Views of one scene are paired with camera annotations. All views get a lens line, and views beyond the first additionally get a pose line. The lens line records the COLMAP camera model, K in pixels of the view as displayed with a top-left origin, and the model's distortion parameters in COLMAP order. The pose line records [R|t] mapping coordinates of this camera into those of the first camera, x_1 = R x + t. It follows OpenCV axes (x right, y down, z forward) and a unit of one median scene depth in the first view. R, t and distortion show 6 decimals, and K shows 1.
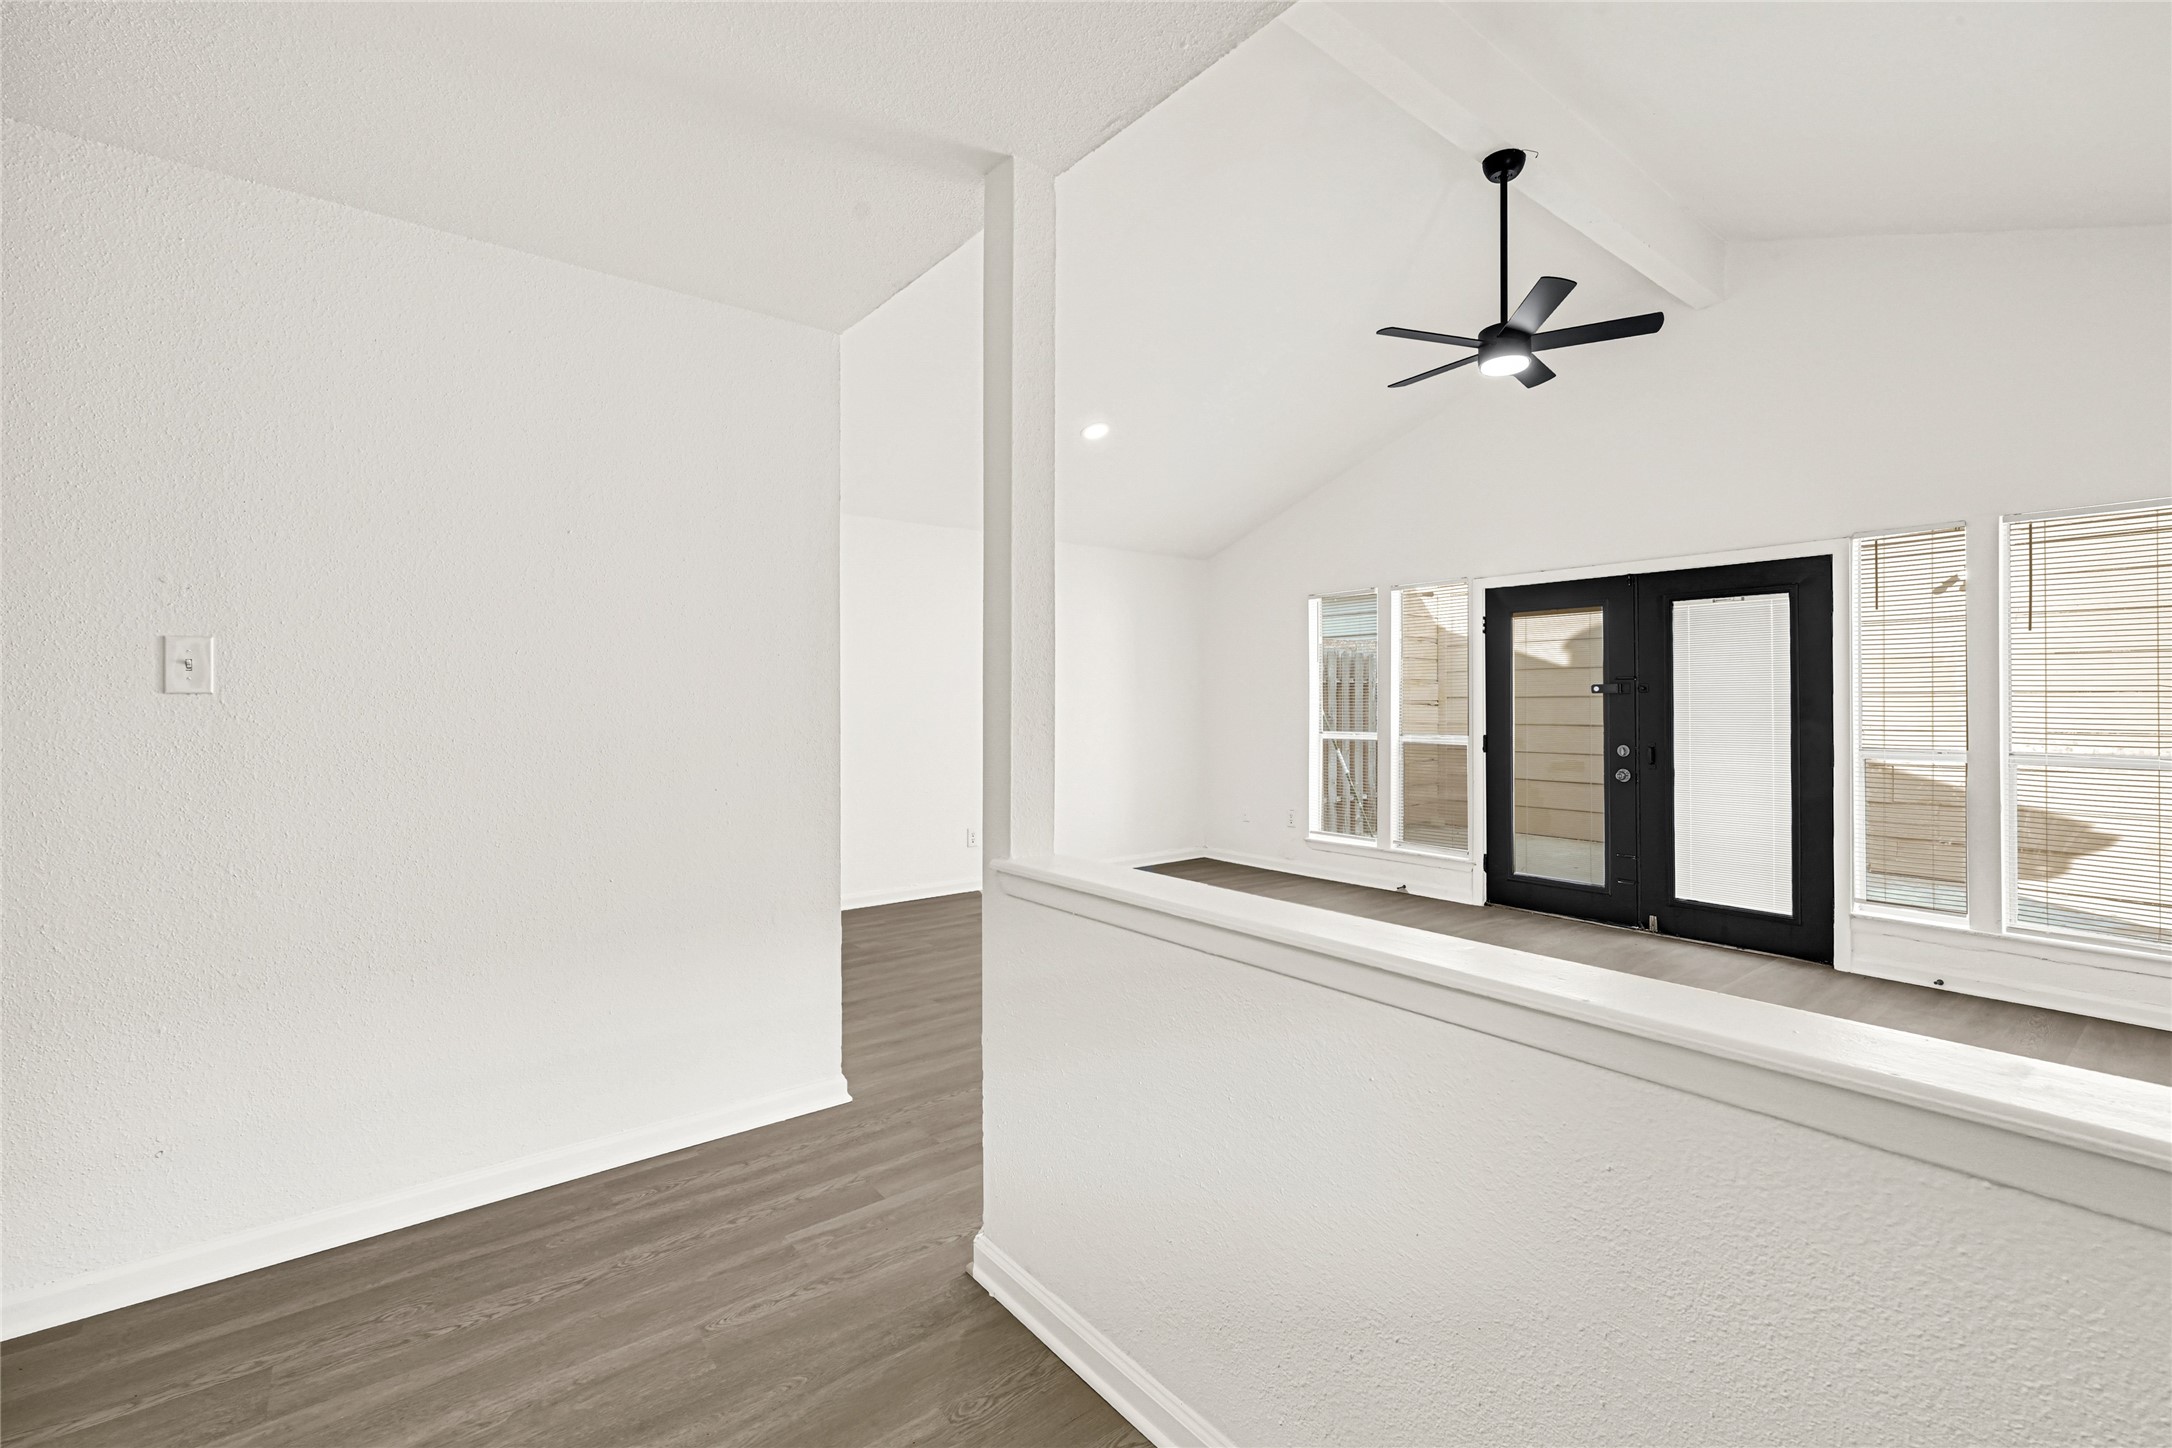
lens RADIAL K [[942.2, 0, 1085.5], [0, 942.2, 709.6], [0, 0, 1]] dist [-0.000034, 0.000000]
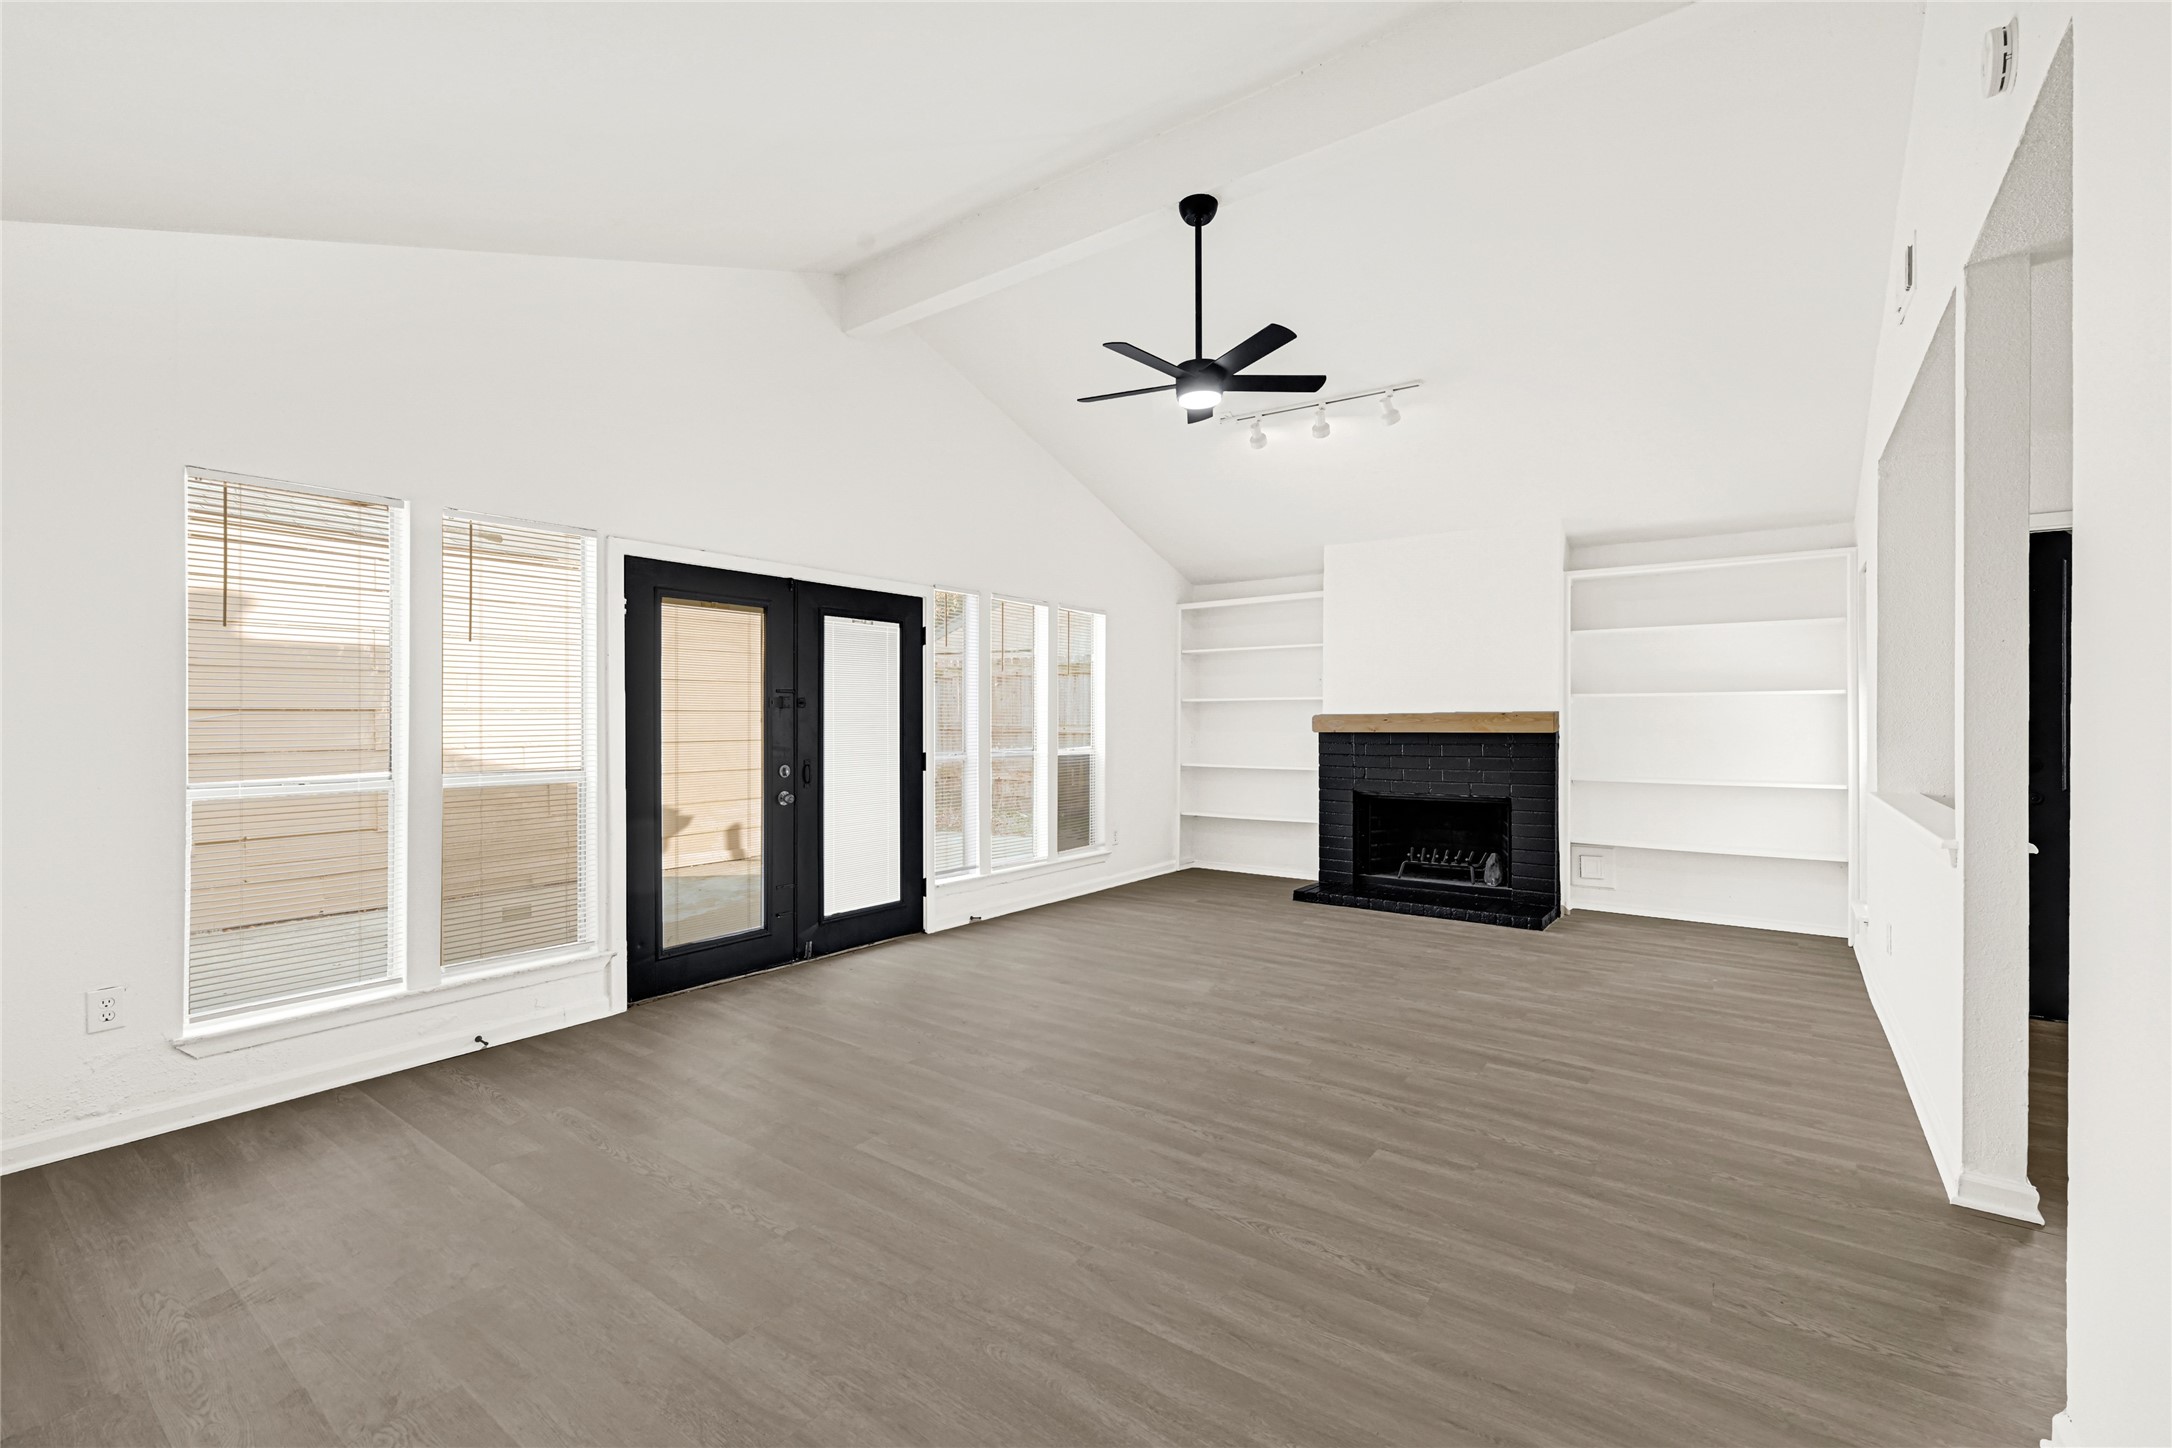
lens RADIAL K [[904.1, 0, 1086.0], [0, 904.1, 724.0], [0, 0, 1]] dist [-0.000478, -0.000027]
pose [[-0.267759, -0.010034, 0.963434, -0.348174], [0.003662, 0.999928, 0.011432, -0.010940], [-0.963479, 0.006589, -0.267703, 0.963929]]
